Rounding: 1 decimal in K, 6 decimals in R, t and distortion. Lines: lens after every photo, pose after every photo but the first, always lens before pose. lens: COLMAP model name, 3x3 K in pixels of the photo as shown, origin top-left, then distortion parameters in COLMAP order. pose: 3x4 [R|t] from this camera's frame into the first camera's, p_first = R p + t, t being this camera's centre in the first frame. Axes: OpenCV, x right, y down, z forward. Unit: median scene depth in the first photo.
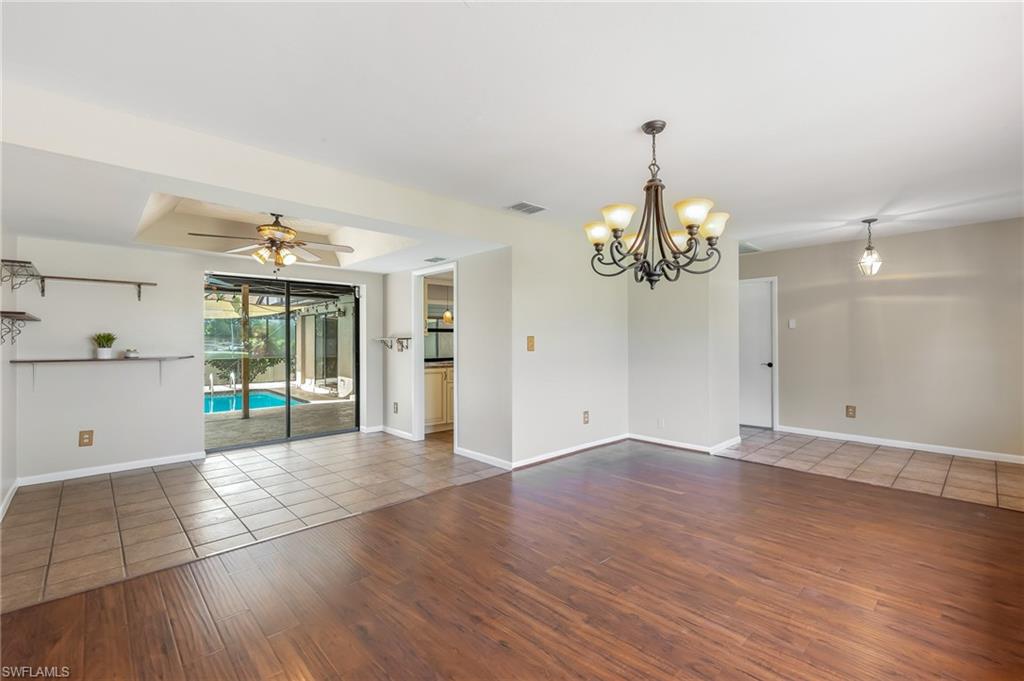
lens RADIAL K [[434.1, 0, 513.5], [0, 434.1, 342.8], [0, 0, 1]] dist [0.008728, 0.000482]
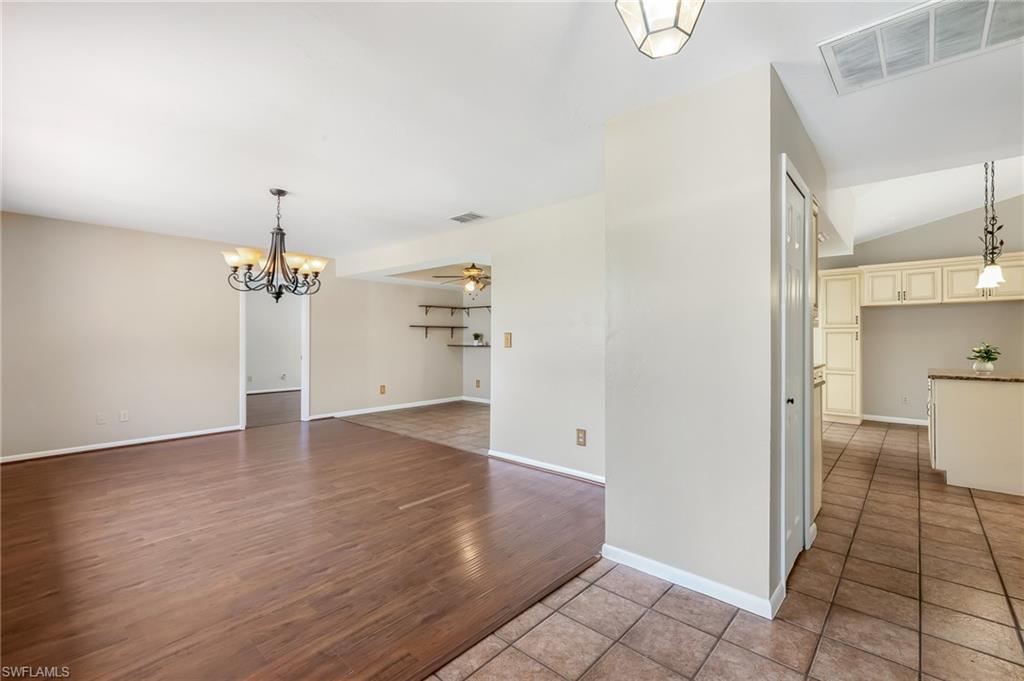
lens RADIAL K [[434.1, 0, 515.8], [0, 434.1, 335.6], [0, 0, 1]] dist [0.008728, 0.000482]
pose [[0.105884, -0.000836, -0.994378, 0.914447], [-0.006524, 0.999978, -0.001535, -0.006538], [0.994357, 0.006649, 0.105876, 0.798564]]
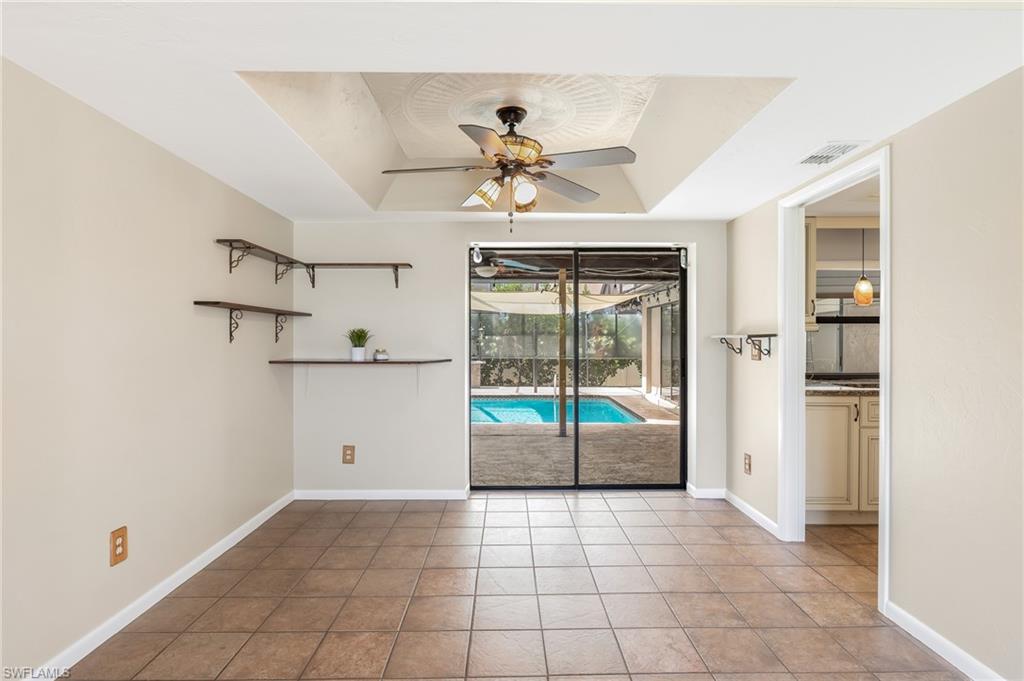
lens RADIAL K [[517.4, 0, 512.8], [0, 517.4, 342.7], [0, 0, 1]] dist [-0.002317, -0.000499]
pose [[0.733242, 0.008013, -0.679920, -0.060518], [-0.006587, 0.999967, 0.004681, -0.002449], [0.679936, 0.001046, 0.733271, 0.405569]]
